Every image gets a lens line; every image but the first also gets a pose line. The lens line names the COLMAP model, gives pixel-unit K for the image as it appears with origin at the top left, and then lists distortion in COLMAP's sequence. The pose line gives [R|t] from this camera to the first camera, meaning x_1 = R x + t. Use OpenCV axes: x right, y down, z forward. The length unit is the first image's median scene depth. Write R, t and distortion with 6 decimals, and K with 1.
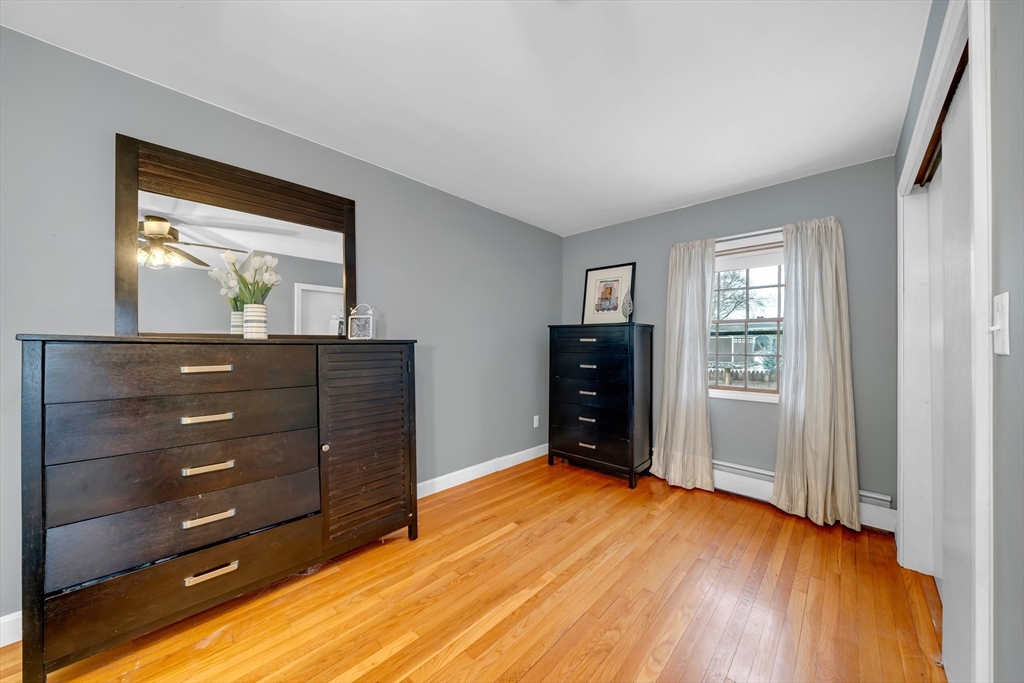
lens RADIAL K [[355.8, 0, 508.1], [0, 355.8, 344.5], [0, 0, 1]] dist [0.000276, -0.000009]
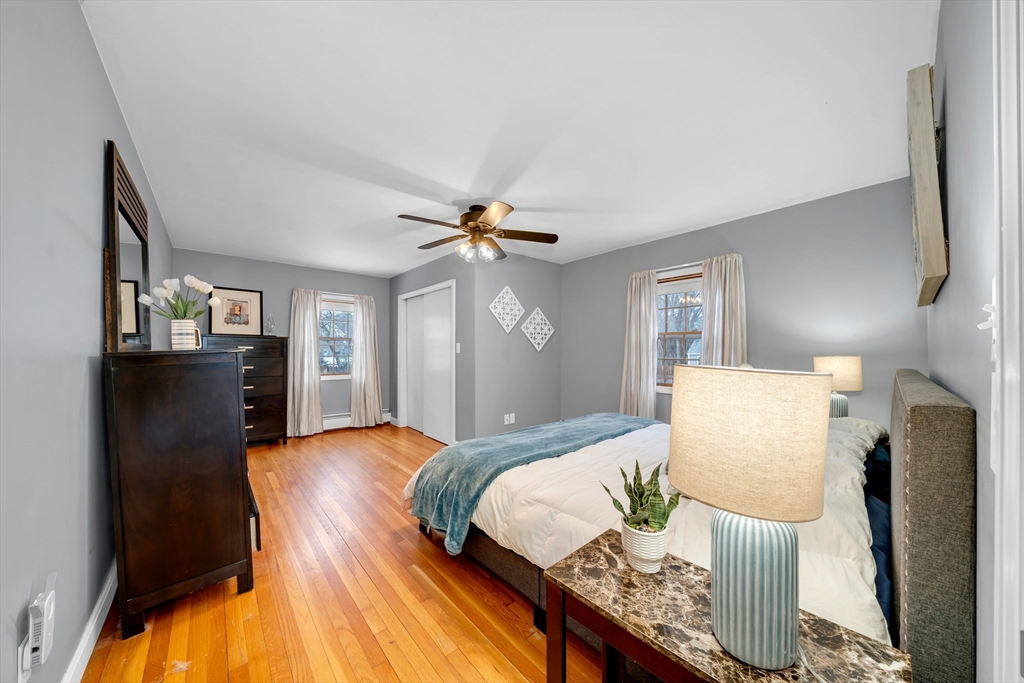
lens RADIAL K [[348.3, 0, 526.7], [0, 348.3, 347.0], [0, 0, 1]] dist [-0.010830, -0.000029]
pose [[0.063323, 0.006686, 0.997971, -1.114128], [-0.002527, 0.999975, -0.006539, -0.009987], [-0.997990, -0.002108, 0.063338, -0.139139]]
